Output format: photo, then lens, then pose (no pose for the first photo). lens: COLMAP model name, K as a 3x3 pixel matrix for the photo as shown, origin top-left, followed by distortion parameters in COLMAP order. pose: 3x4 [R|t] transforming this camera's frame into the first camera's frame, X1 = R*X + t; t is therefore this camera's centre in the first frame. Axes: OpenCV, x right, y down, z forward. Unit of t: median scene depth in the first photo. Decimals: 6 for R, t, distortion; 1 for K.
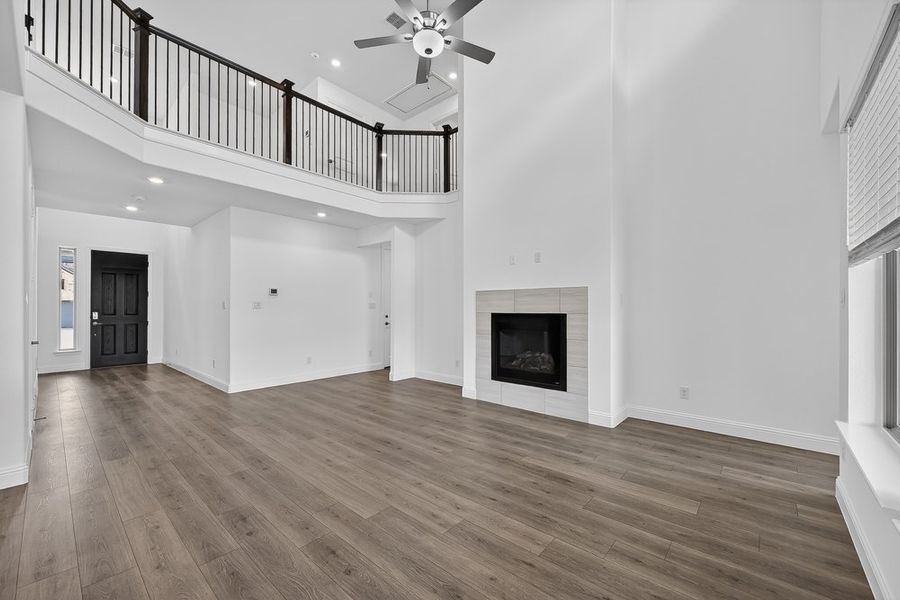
lens RADIAL K [[358.5, 0, 447.8], [0, 358.5, 302.9], [0, 0, 1]] dist [0.001925, 0.000103]
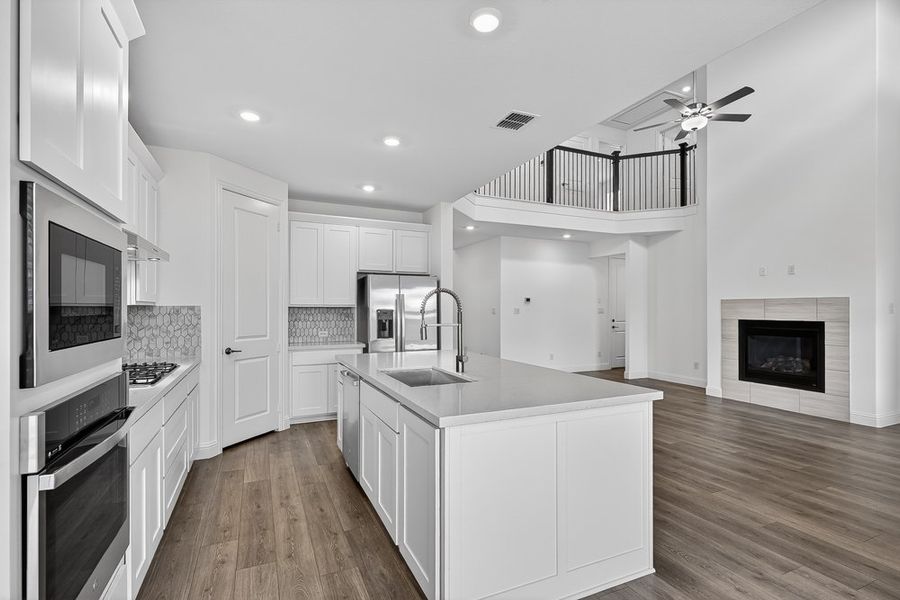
lens RADIAL K [[420.6, 0, 453.5], [0, 420.6, 304.0], [0, 0, 1]] dist [0.003746, 0.000050]
pose [[0.916162, -0.003334, -0.400794, -0.164264], [0.005221, 0.999980, 0.003616, -0.029810], [0.400774, -0.005405, 0.916161, -0.546473]]
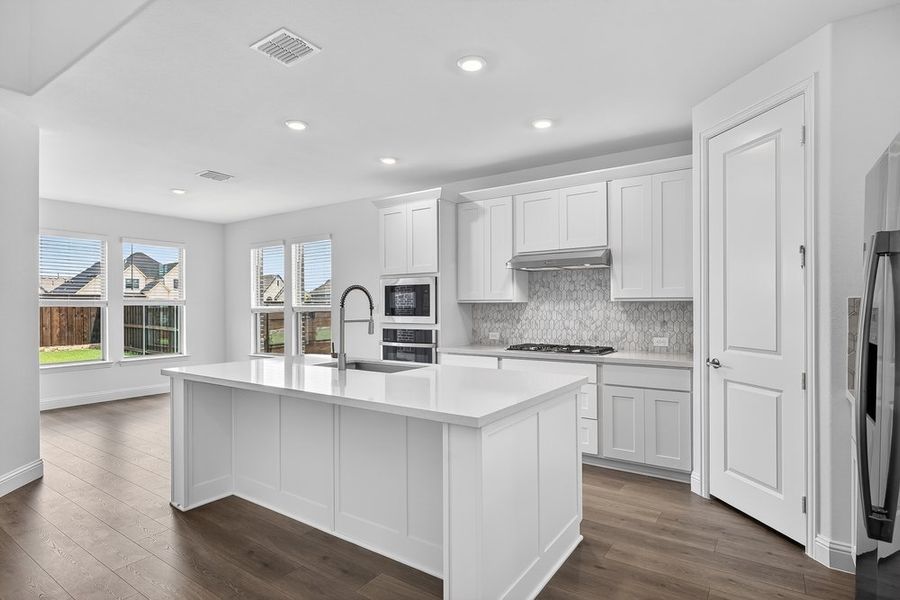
lens RADIAL K [[468.9, 0, 451.8], [0, 468.9, 306.1], [0, 0, 1]] dist [-0.005481, 0.000885]
pose [[-0.991746, 0.004488, -0.128143, -0.462833], [0.006959, 0.999798, -0.018844, -0.005901], [0.128033, -0.019580, -0.991577, 0.667590]]
